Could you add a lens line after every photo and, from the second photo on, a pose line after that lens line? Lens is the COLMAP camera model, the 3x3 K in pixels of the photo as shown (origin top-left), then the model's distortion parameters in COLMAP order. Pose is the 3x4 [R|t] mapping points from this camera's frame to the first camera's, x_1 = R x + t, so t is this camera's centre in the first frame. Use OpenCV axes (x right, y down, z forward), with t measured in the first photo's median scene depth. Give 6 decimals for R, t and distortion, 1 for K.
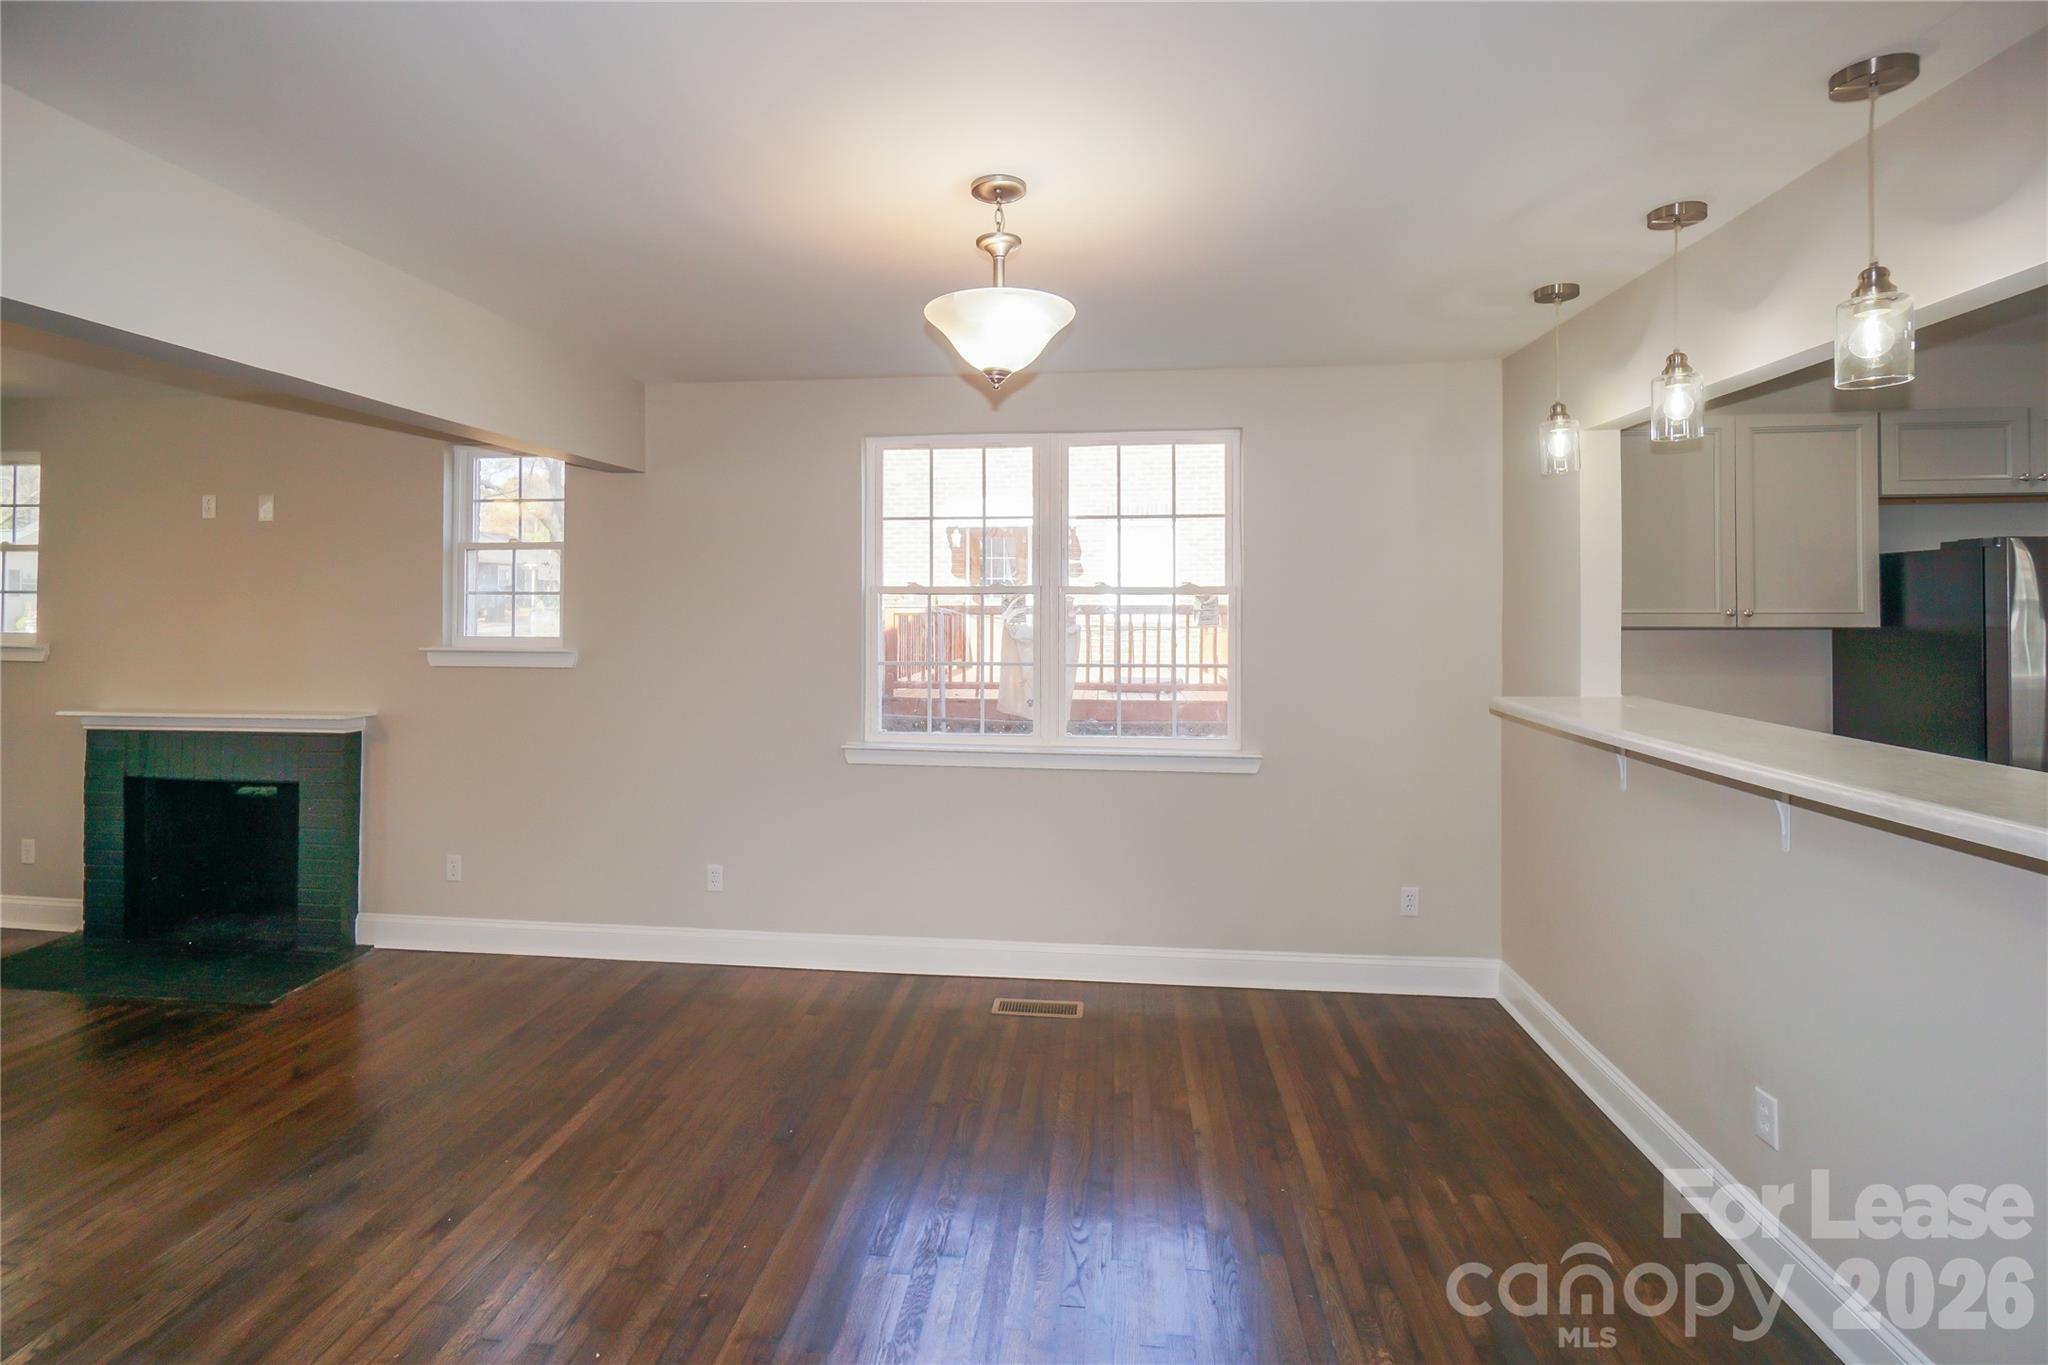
lens RADIAL K [[993.1, 0, 994.7], [0, 993.1, 593.4], [0, 0, 1]] dist [-0.007211, 0.007308]
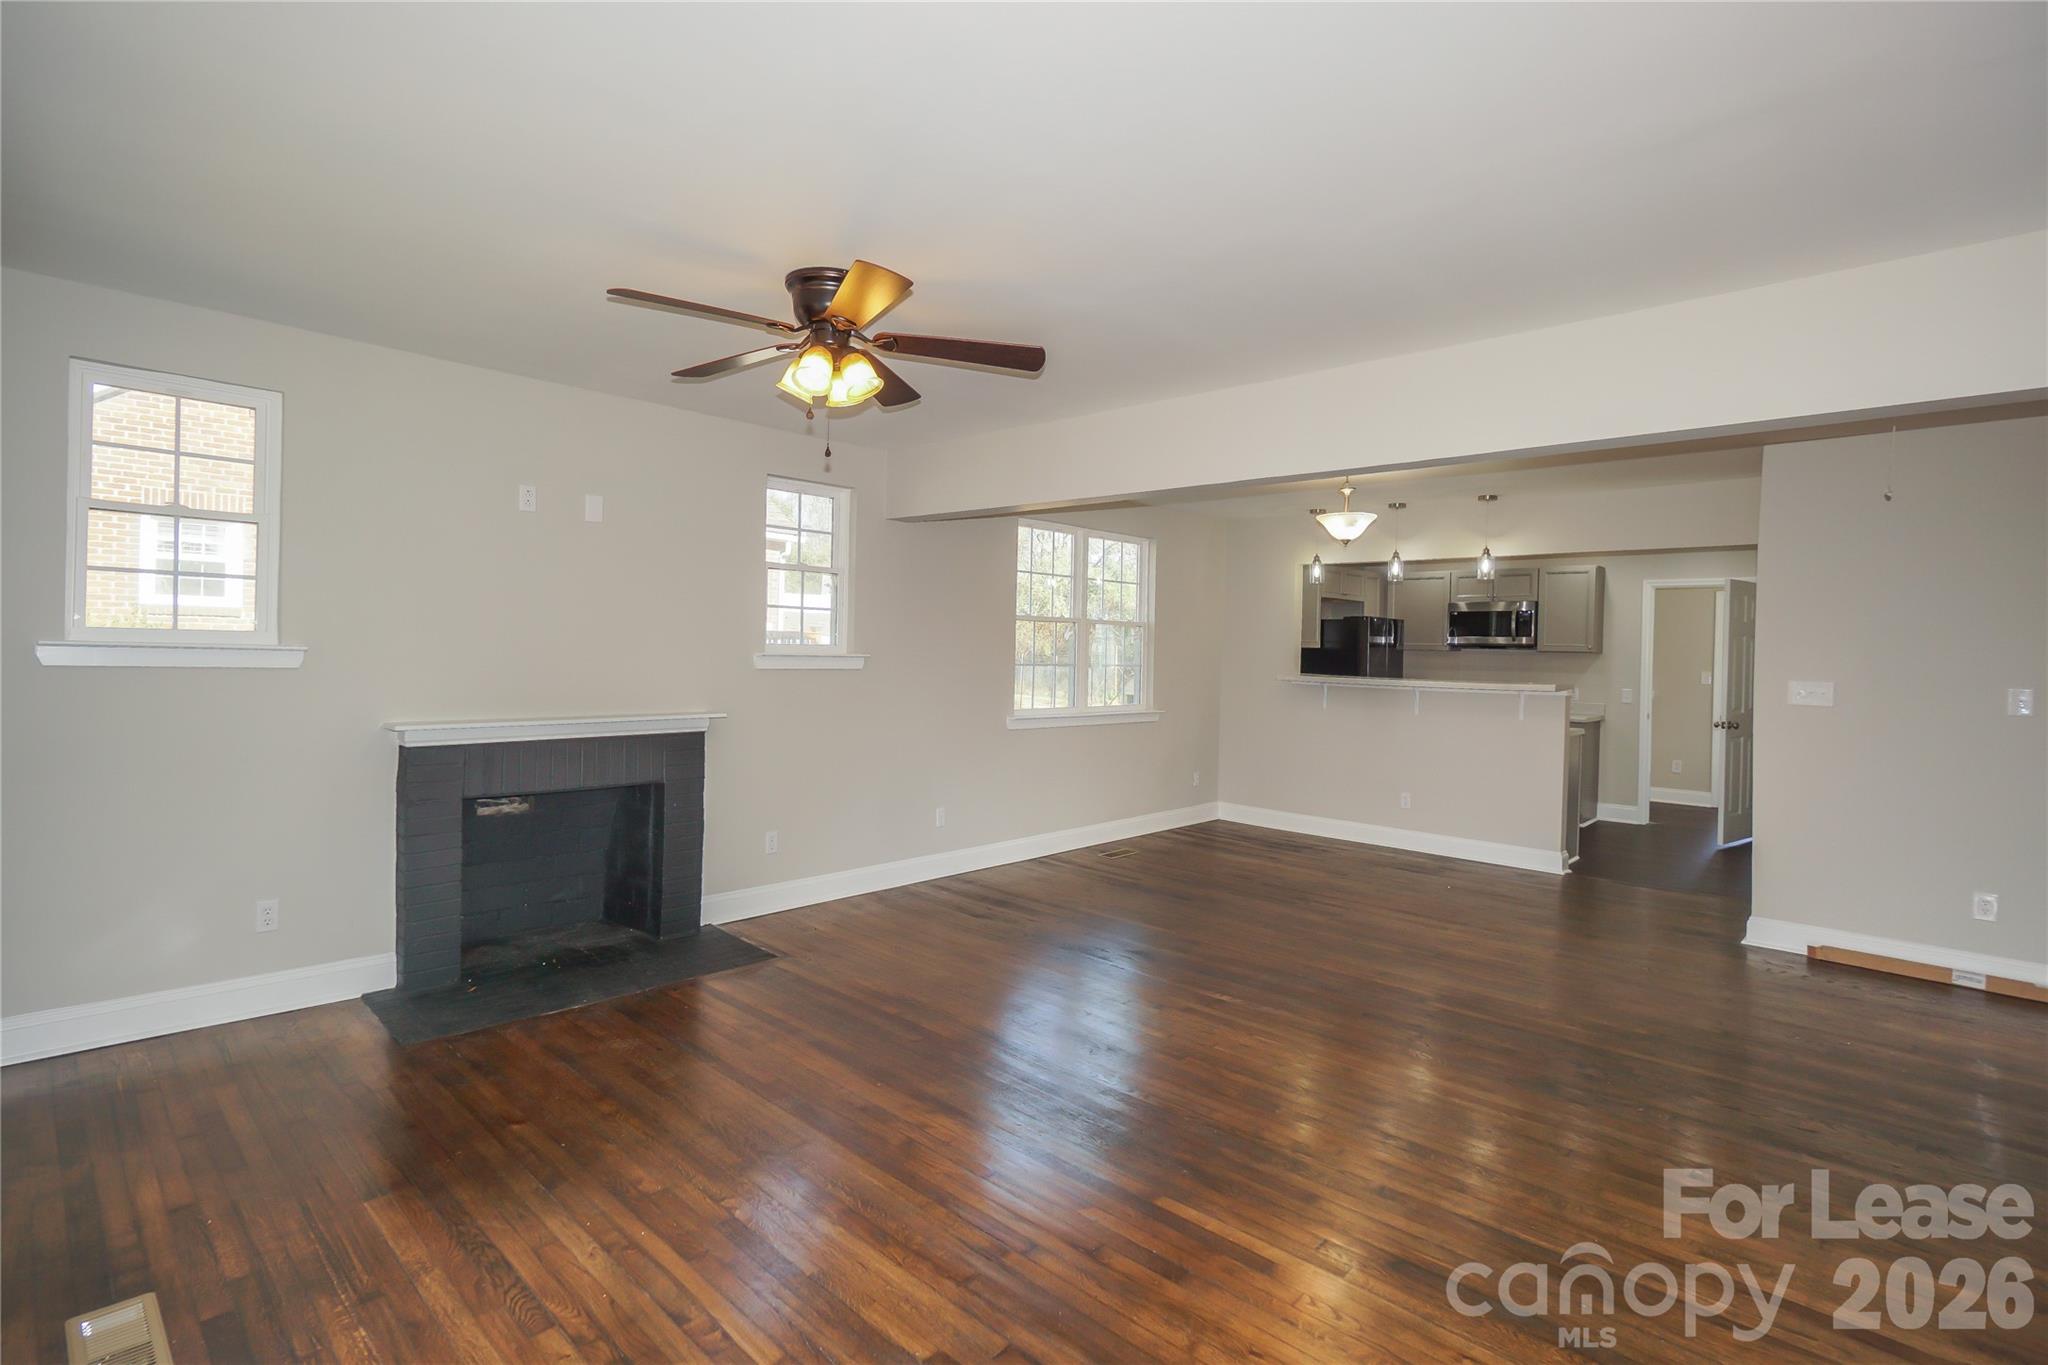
lens RADIAL K [[993.1, 0, 995.3], [0, 993.1, 682.1], [0, 0, 1]] dist [-0.007211, 0.007308]
pose [[0.592004, -0.016570, 0.805765, -1.510008], [-0.032656, 0.998474, 0.044526, 0.031677], [-0.805273, -0.052673, 0.590560, 0.122249]]
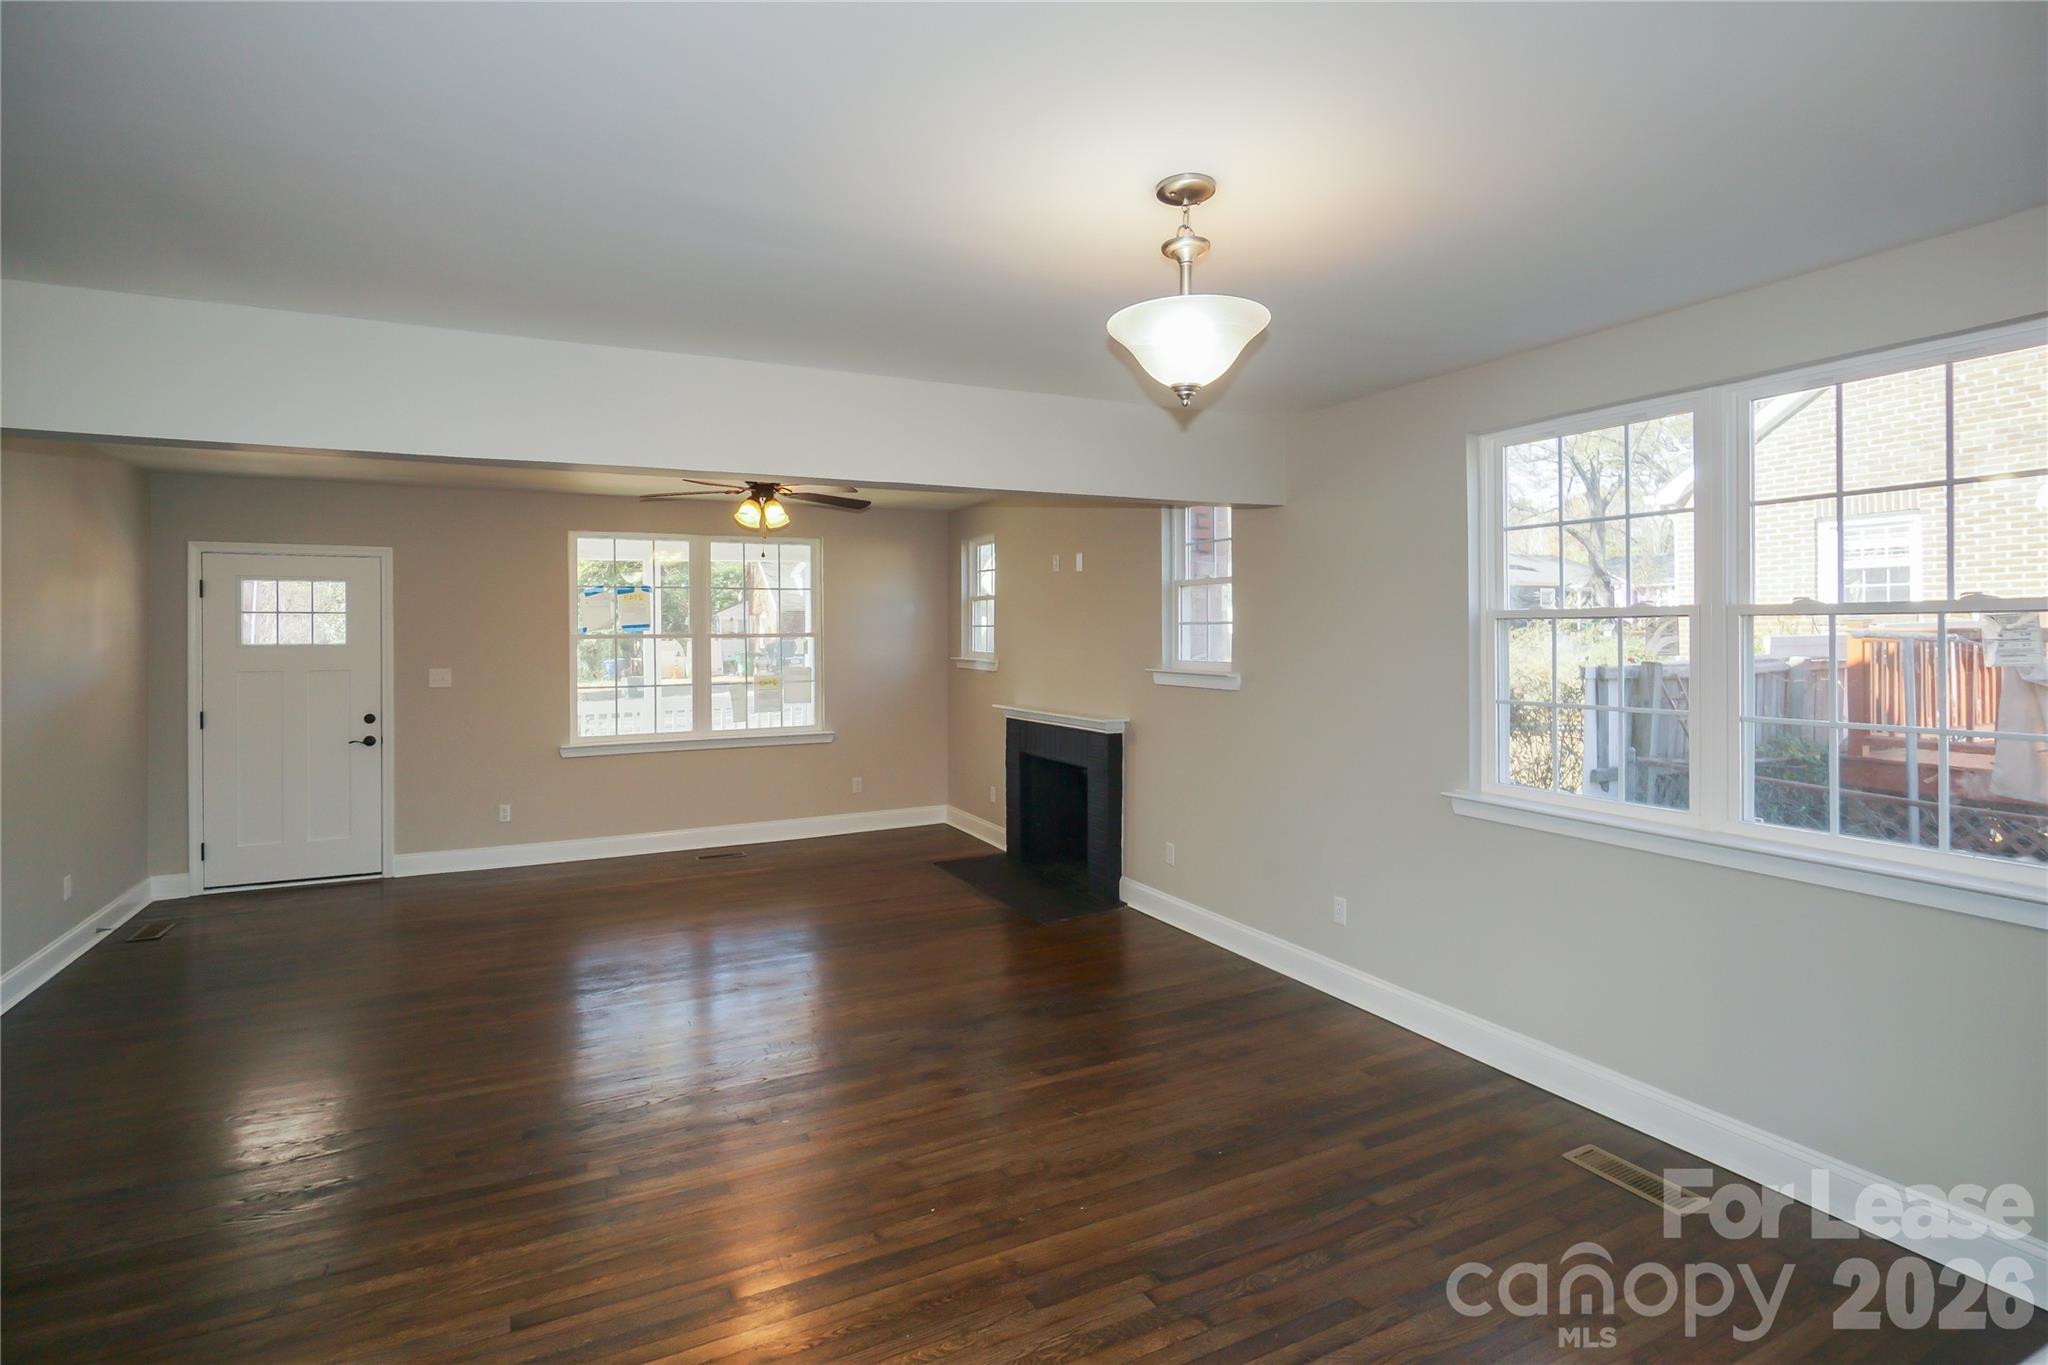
lens RADIAL K [[993.1, 0, 991.4], [0, 993.1, 642.4], [0, 0, 1]] dist [-0.007211, 0.007308]
pose [[0.538580, 0.004228, -0.842564, 0.397475], [0.018455, 0.999688, 0.016813, -0.002752], [0.842372, -0.024605, 0.538334, 0.200927]]
